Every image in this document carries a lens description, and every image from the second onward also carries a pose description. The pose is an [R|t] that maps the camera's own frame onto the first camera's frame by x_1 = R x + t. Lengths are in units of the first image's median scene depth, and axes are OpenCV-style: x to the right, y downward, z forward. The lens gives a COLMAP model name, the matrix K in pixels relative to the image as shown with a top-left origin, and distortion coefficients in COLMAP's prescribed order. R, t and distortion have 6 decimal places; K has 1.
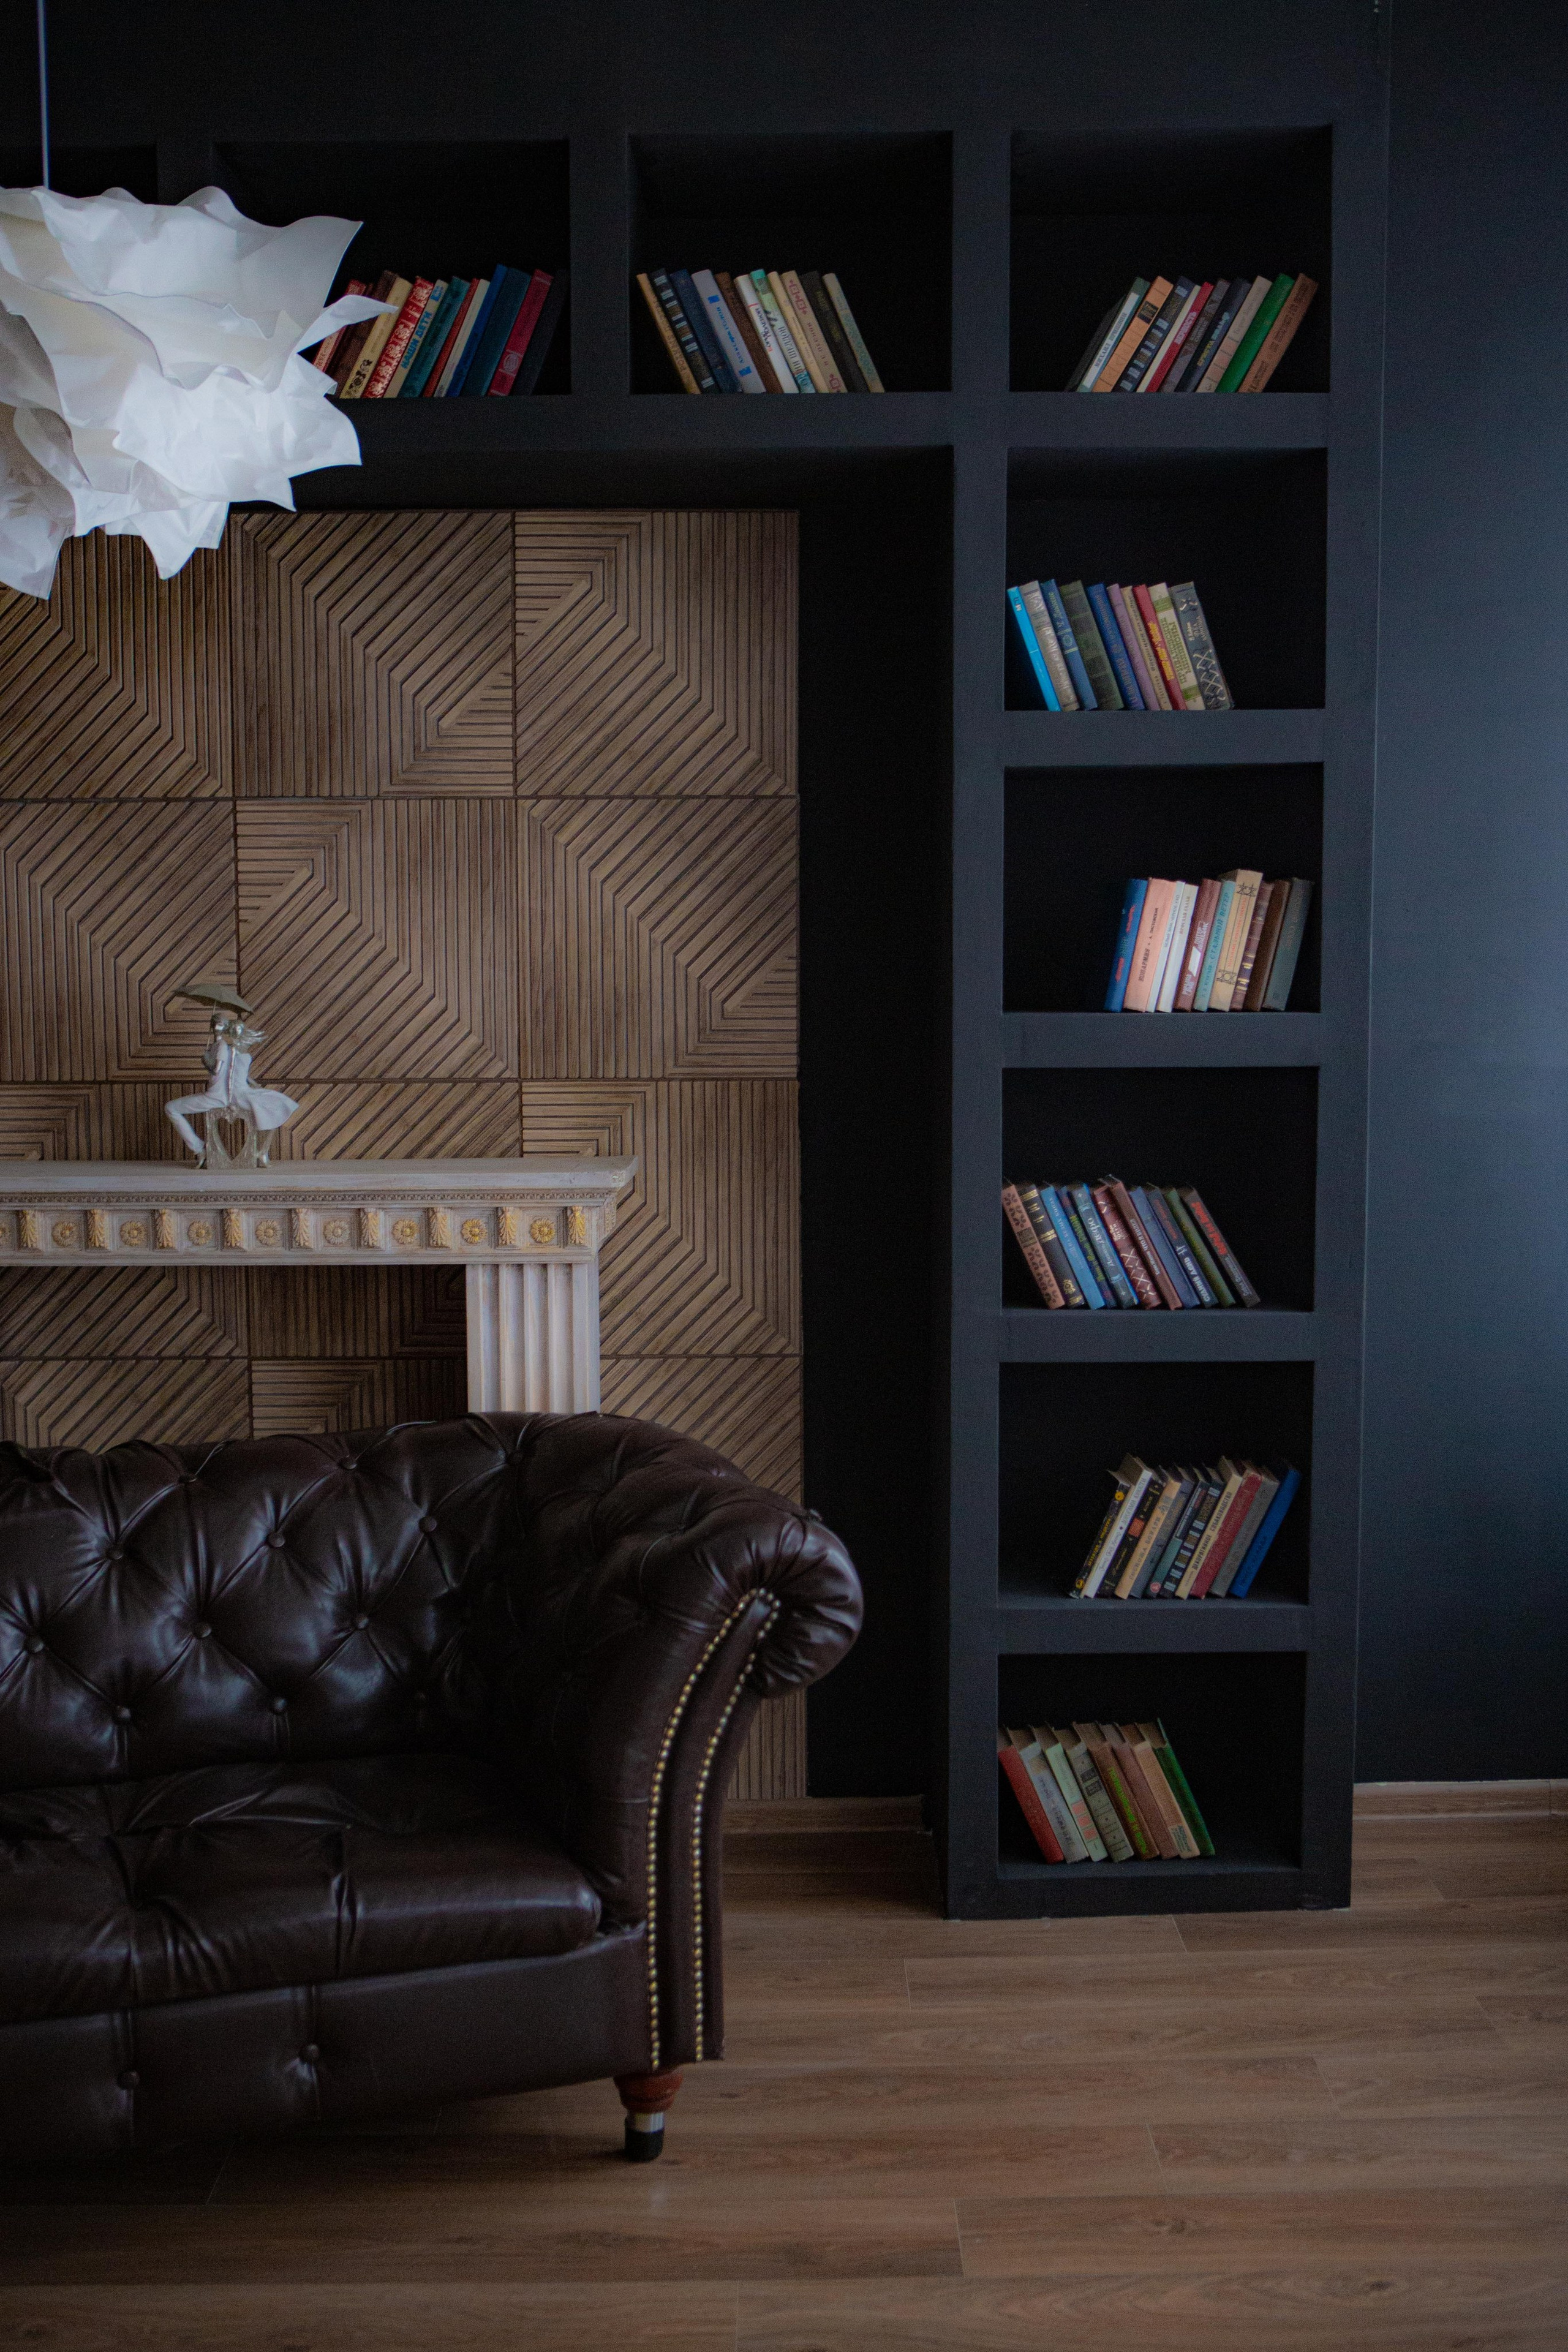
lens RADIAL K [[2537.7, 0, 773.7], [0, 2537.7, 1171.1], [0, 0, 1]] dist [-0.084326, 0.175763]
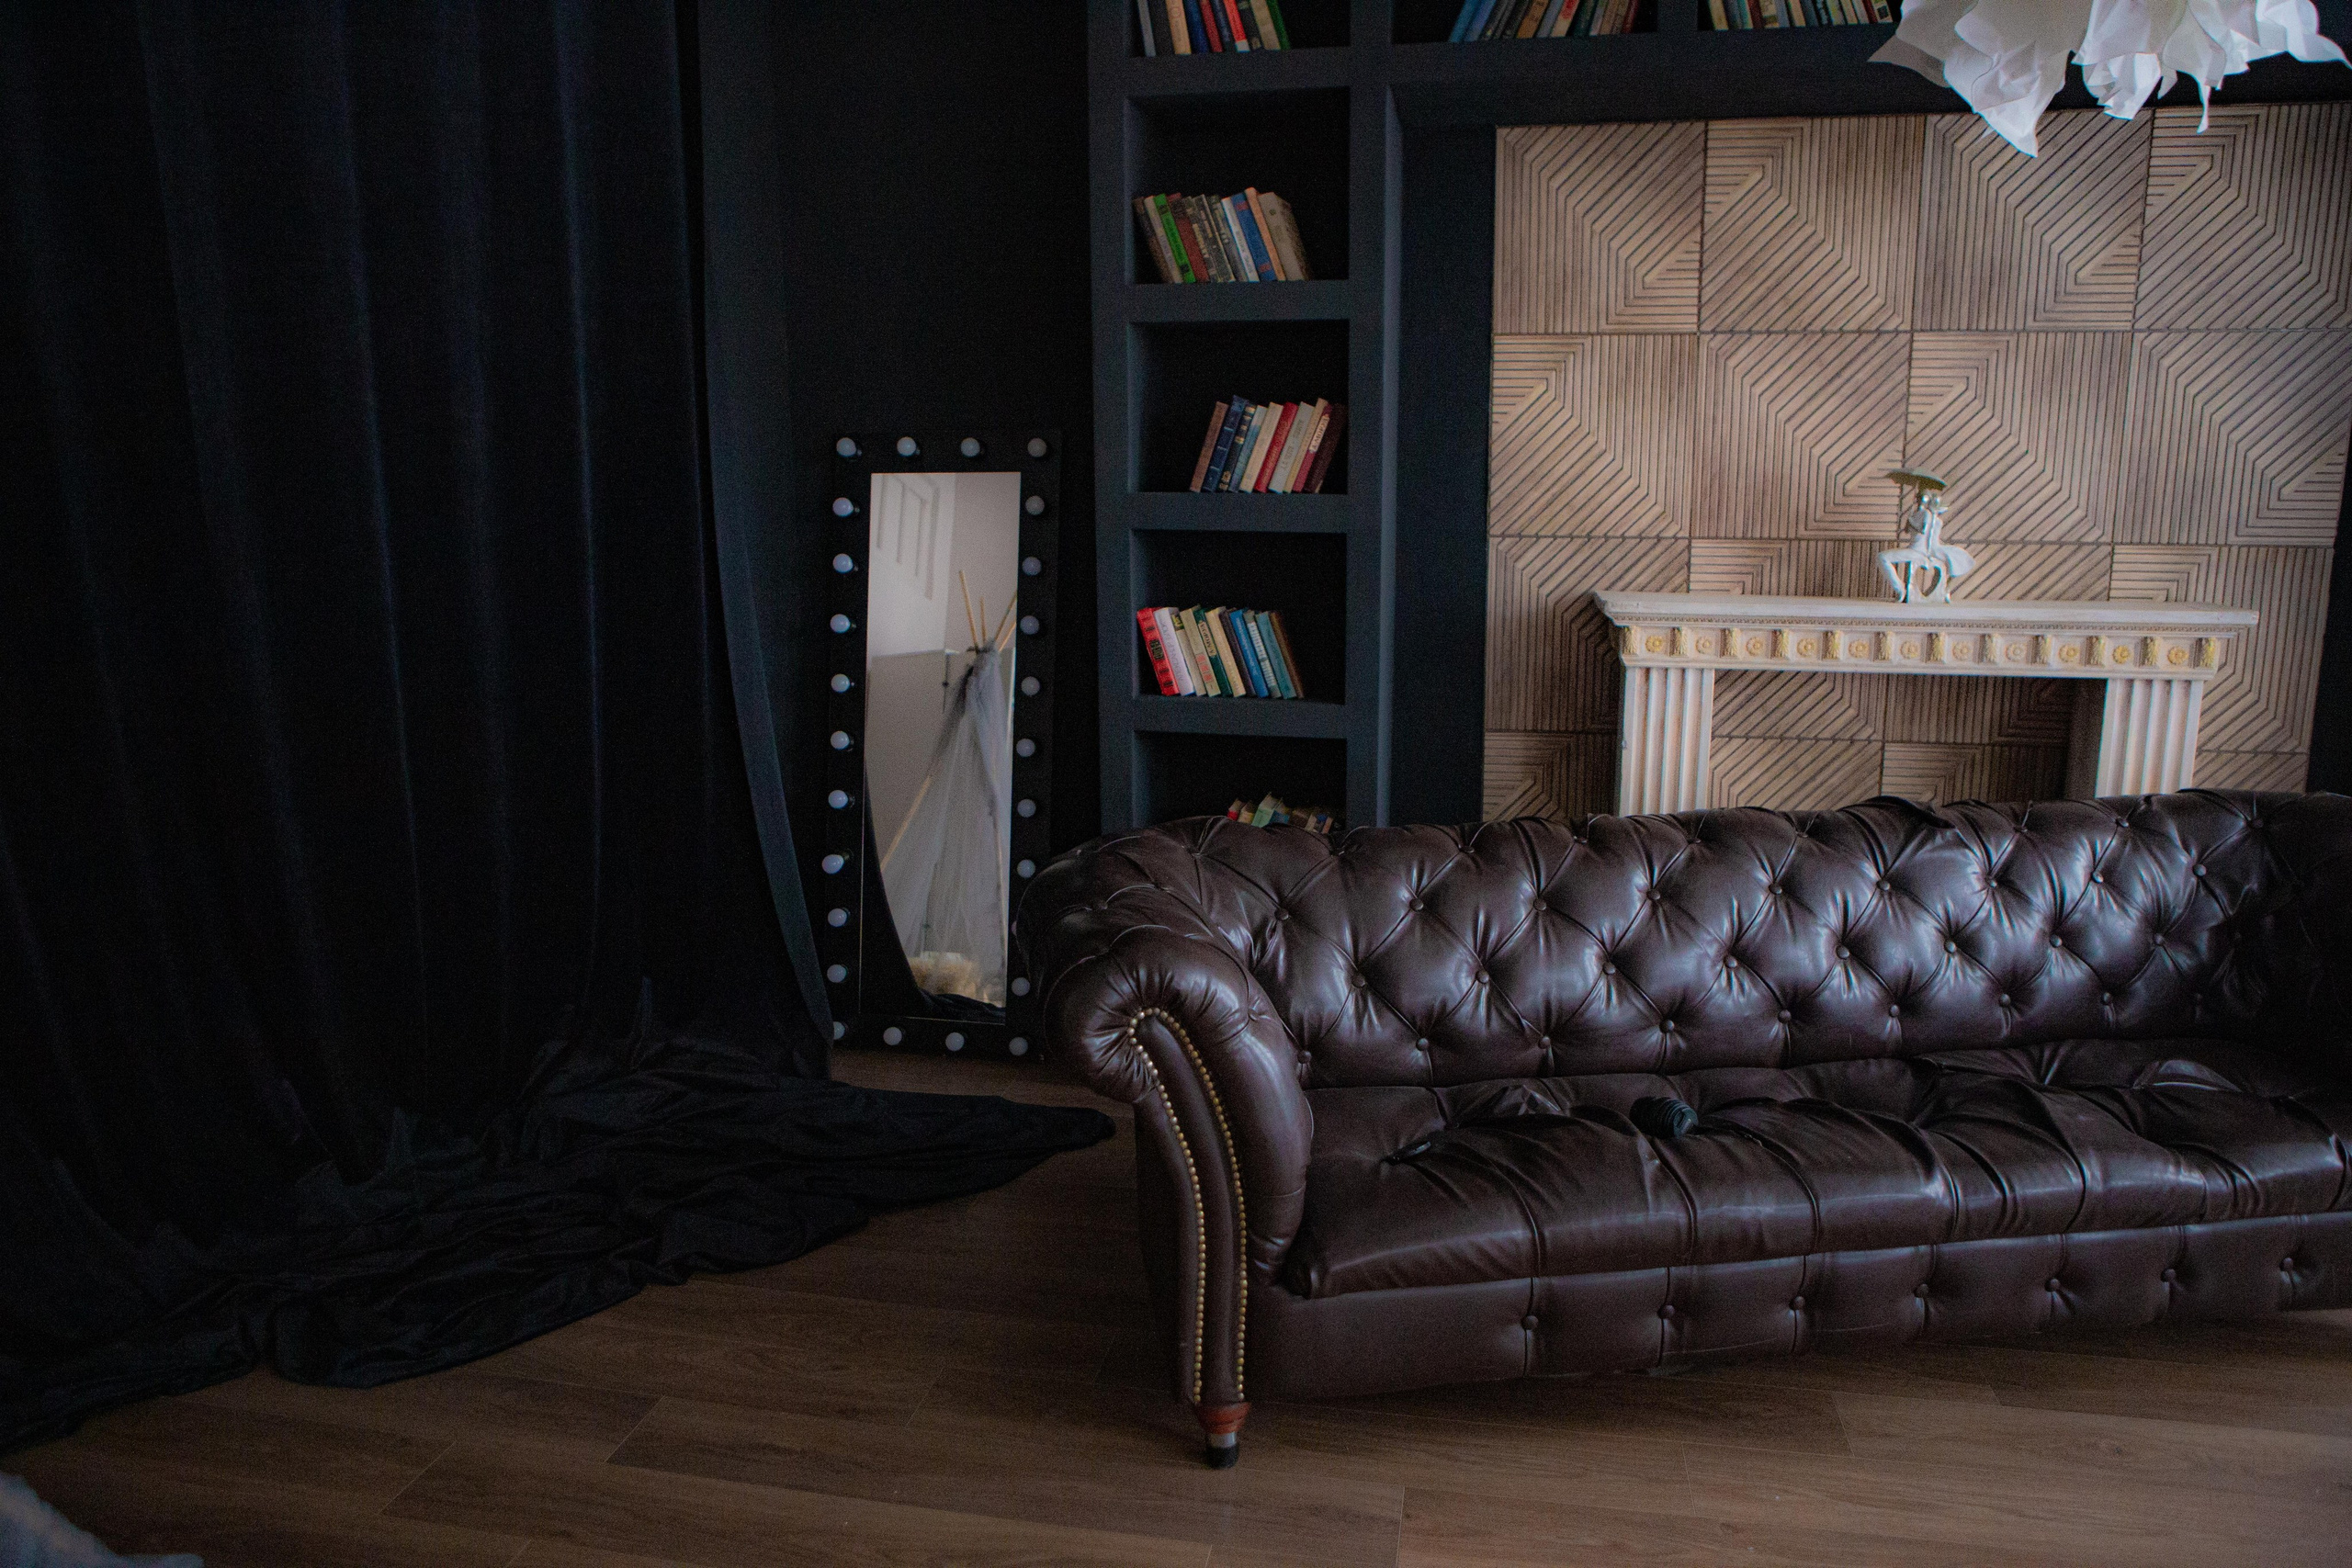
lens RADIAL K [[1610.7, 0, 1153.5], [0, 1610.7, 788.1], [0, 0, 1]] dist [-0.113085, 0.080037]
pose [[0.978230, 0.039831, -0.203664, -0.457327], [-0.019313, 0.994622, 0.101754, 0.020530], [0.206622, -0.095606, 0.973739, 0.074484]]
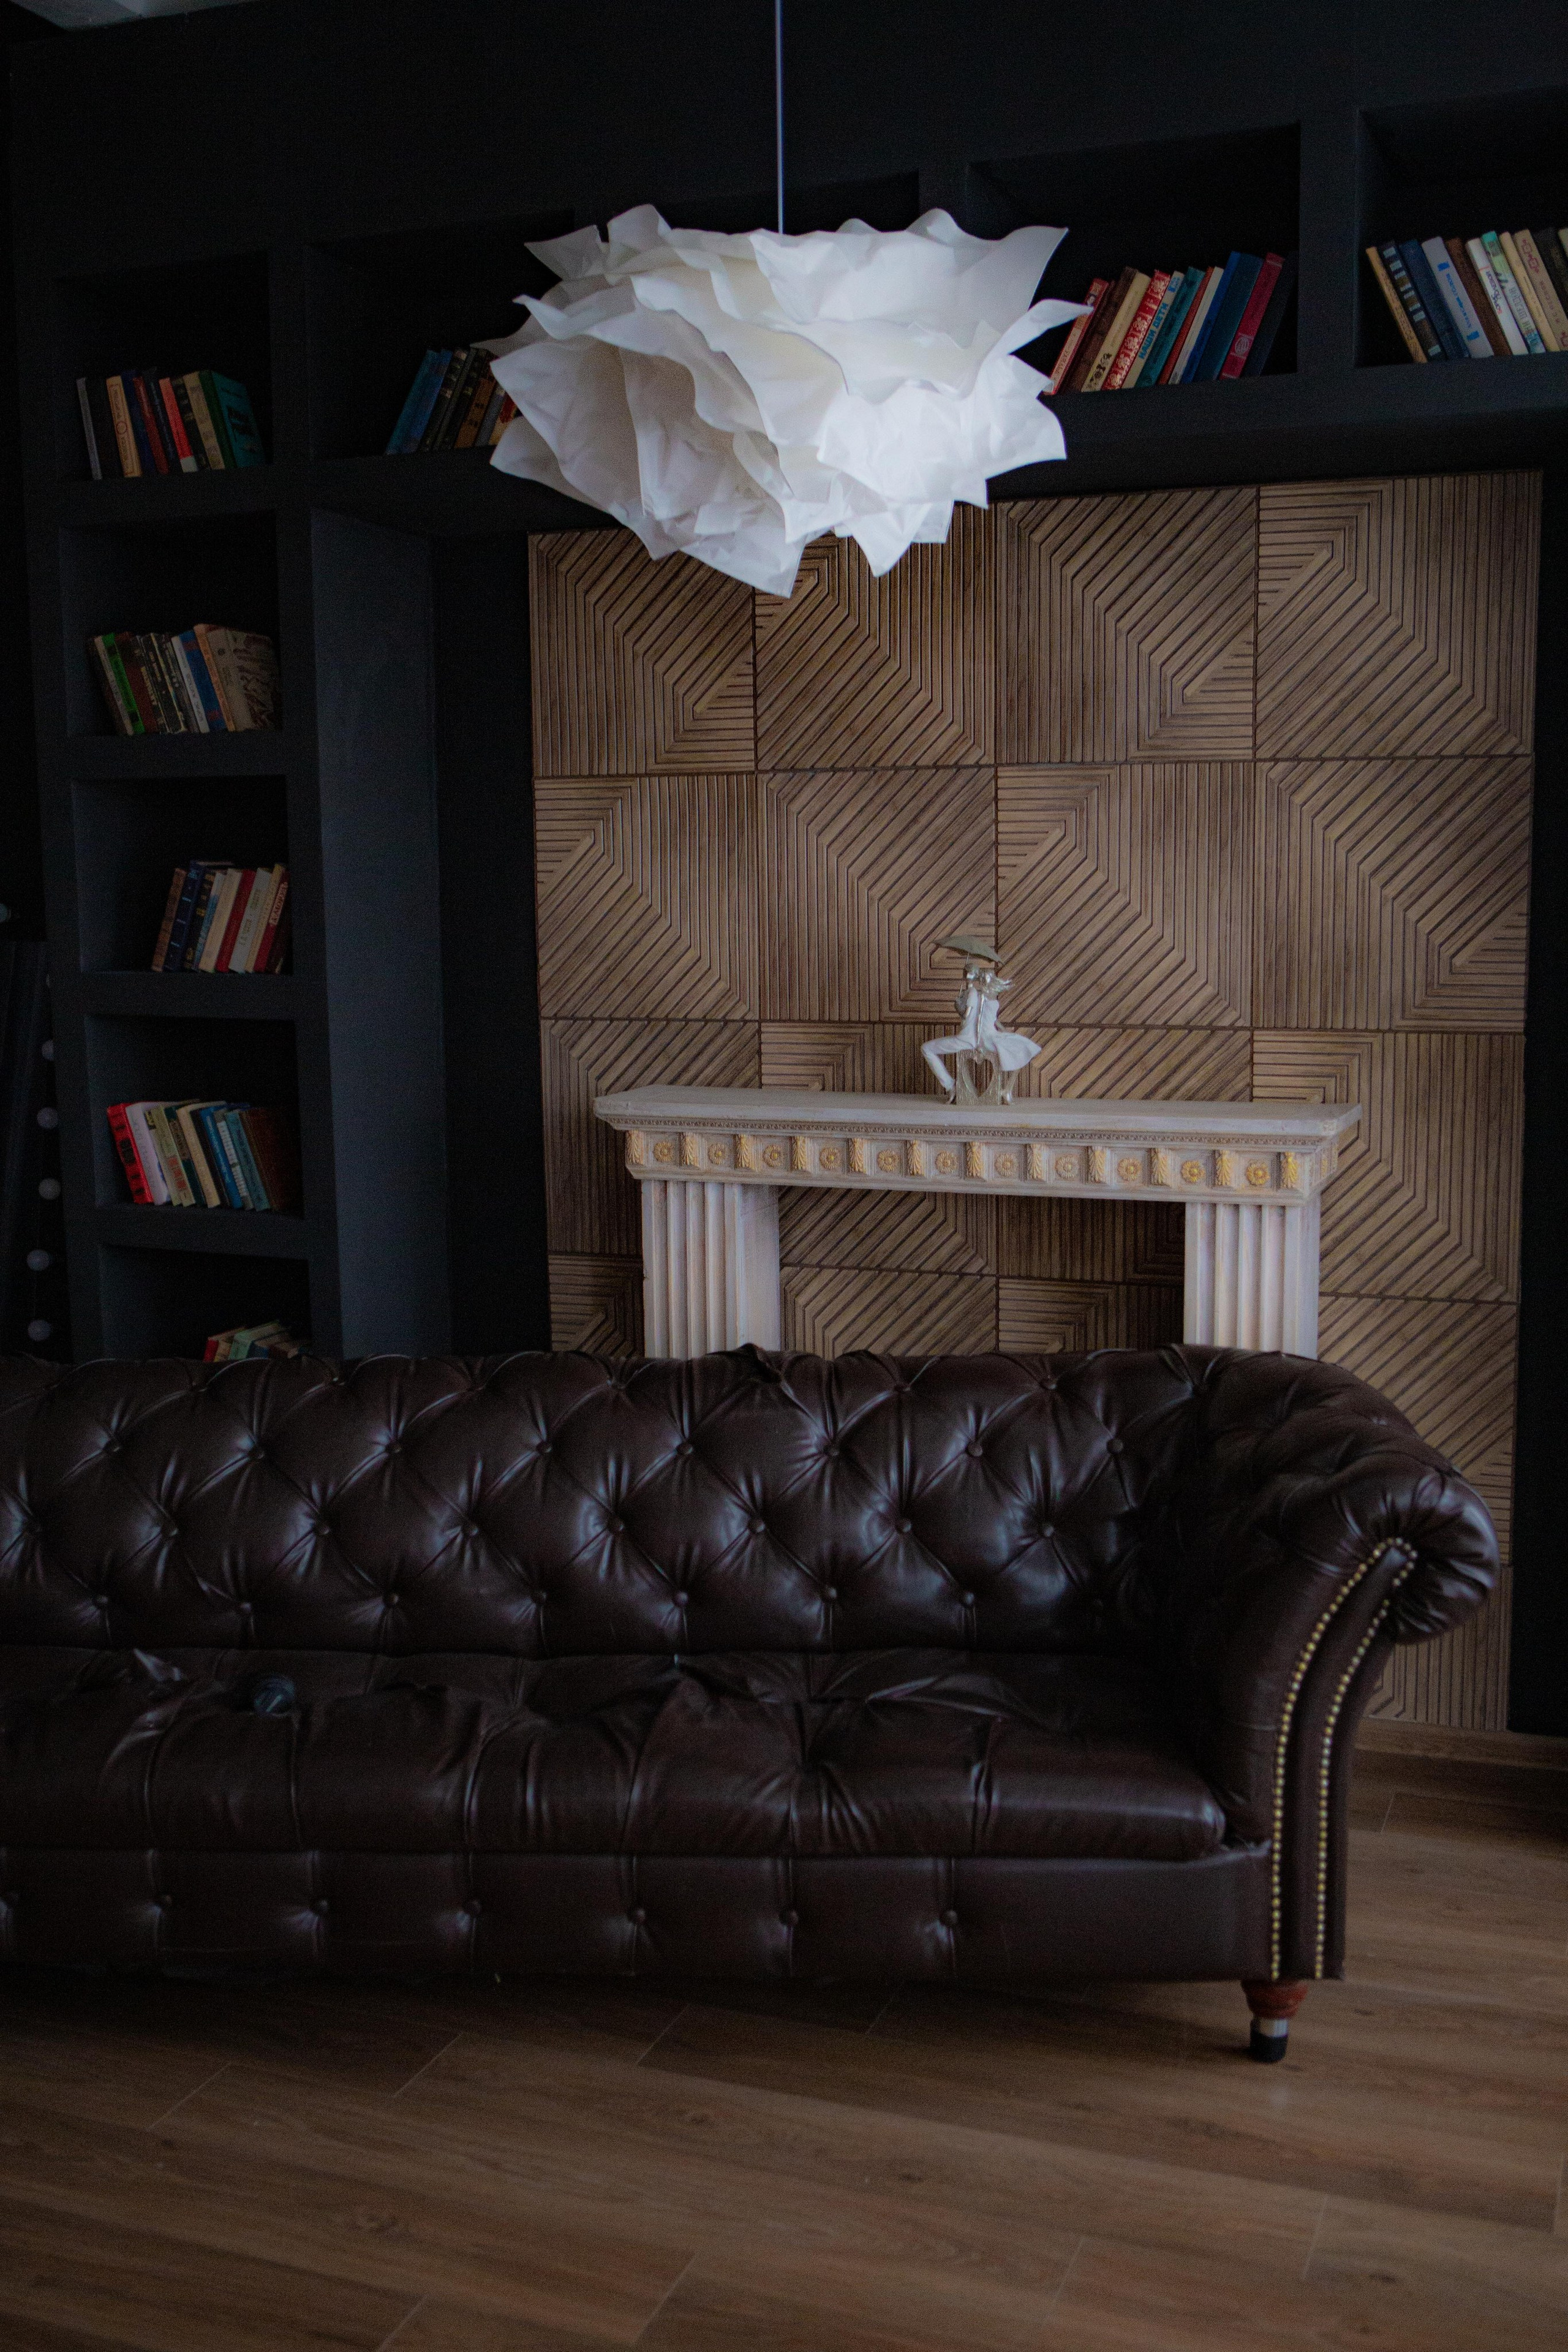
lens RADIAL K [[2325.5, 0, 784.0], [0, 2325.5, 1176.0], [0, 0, 1]] dist [-0.090655, 0.151046]
pose [[0.931961, 0.042923, -0.360008, 0.073411], [-0.027867, 0.998510, 0.046911, -0.015504], [0.361485, -0.033687, 0.931769, 0.028891]]
